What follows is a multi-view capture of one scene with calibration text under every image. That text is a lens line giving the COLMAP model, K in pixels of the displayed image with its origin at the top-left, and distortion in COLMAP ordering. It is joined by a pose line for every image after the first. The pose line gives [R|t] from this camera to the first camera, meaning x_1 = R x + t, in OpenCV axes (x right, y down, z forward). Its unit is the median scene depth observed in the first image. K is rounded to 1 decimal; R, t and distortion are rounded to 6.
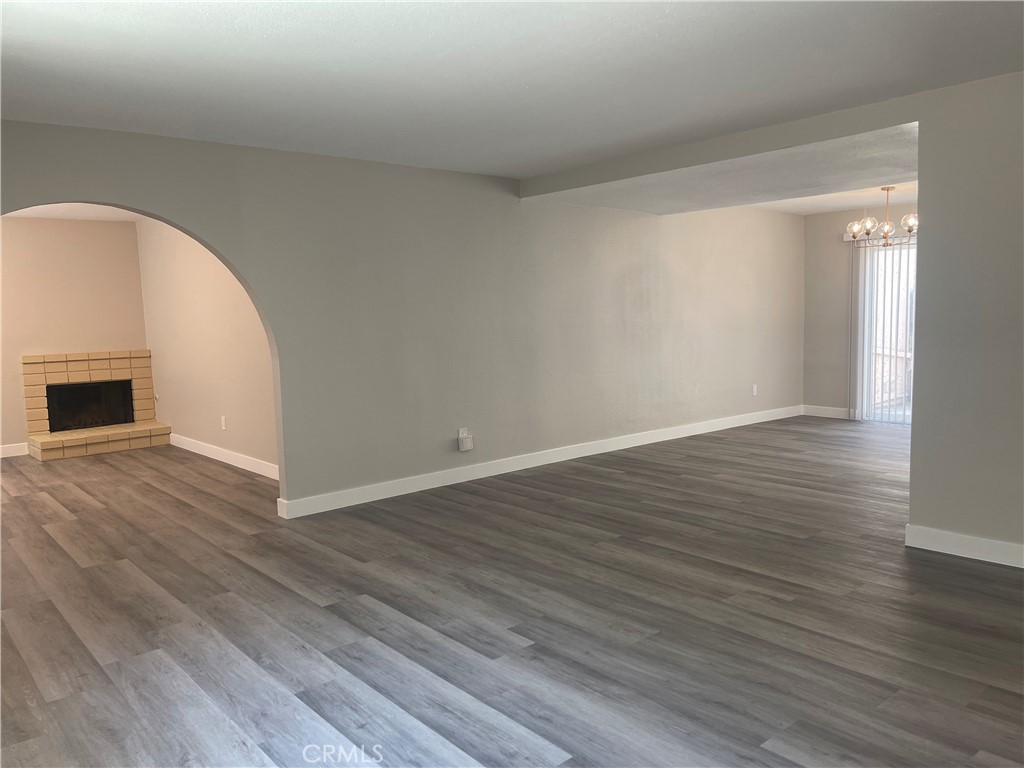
lens RADIAL K [[778.6, 0, 520.3], [0, 778.6, 383.7], [0, 0, 1]] dist [0.036192, -0.062196]
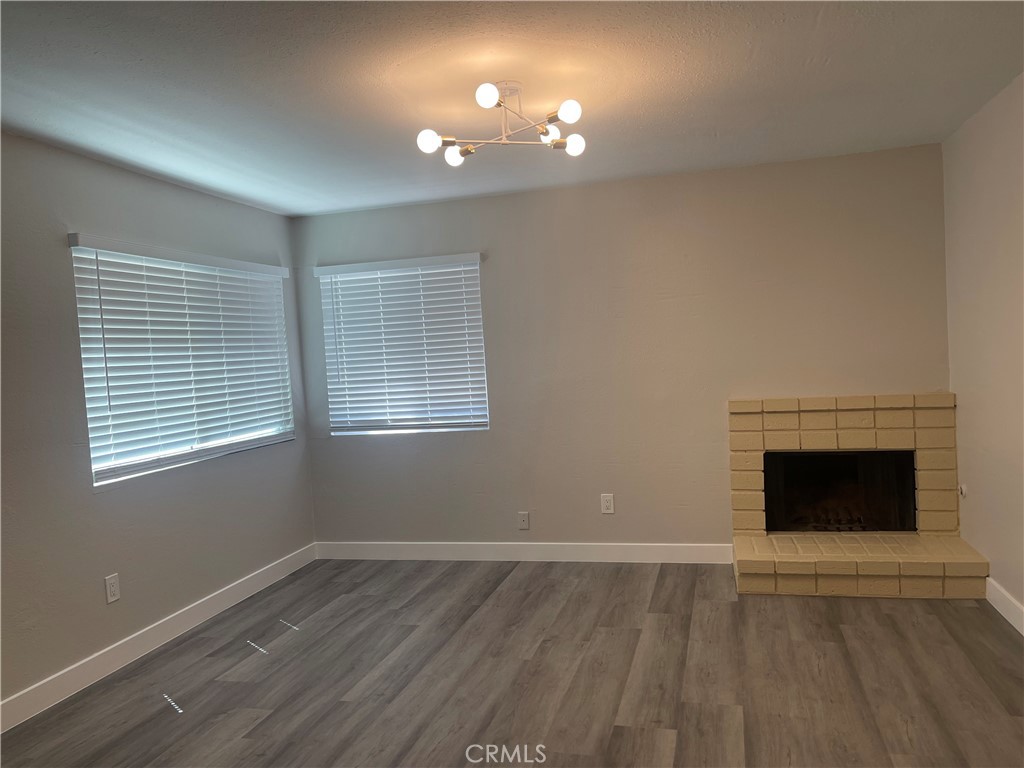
lens RADIAL K [[778.6, 0, 513.8], [0, 778.6, 390.5], [0, 0, 1]] dist [0.036192, -0.062196]
pose [[0.550464, 0.039308, -0.833933, -0.347399], [-0.035109, 0.999097, 0.023918, -0.077867], [0.834120, 0.016112, 0.551348, 0.804141]]
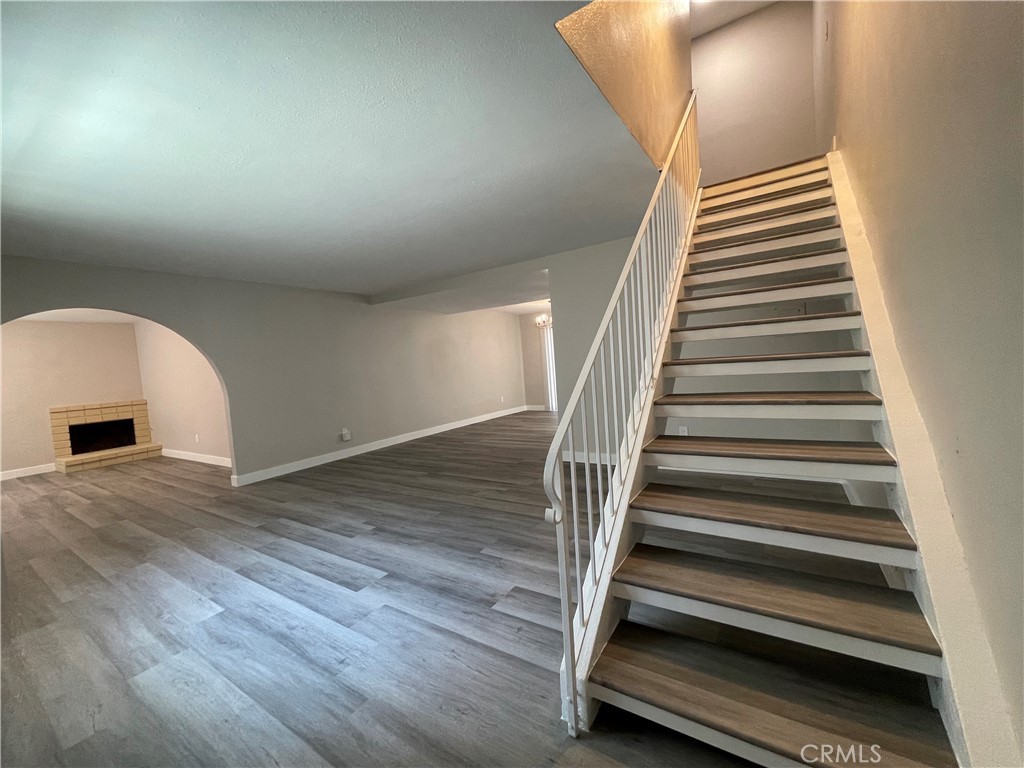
lens RADIAL K [[411.6, 0, 513.8], [0, 411.6, 385.7], [0, 0, 1]] dist [-0.018171, 0.003994]
pose [[0.958883, -0.060635, 0.277250, 0.062252], [0.075093, 0.996299, -0.041821, 0.035385], [-0.273688, 0.060921, 0.959887, -0.069994]]
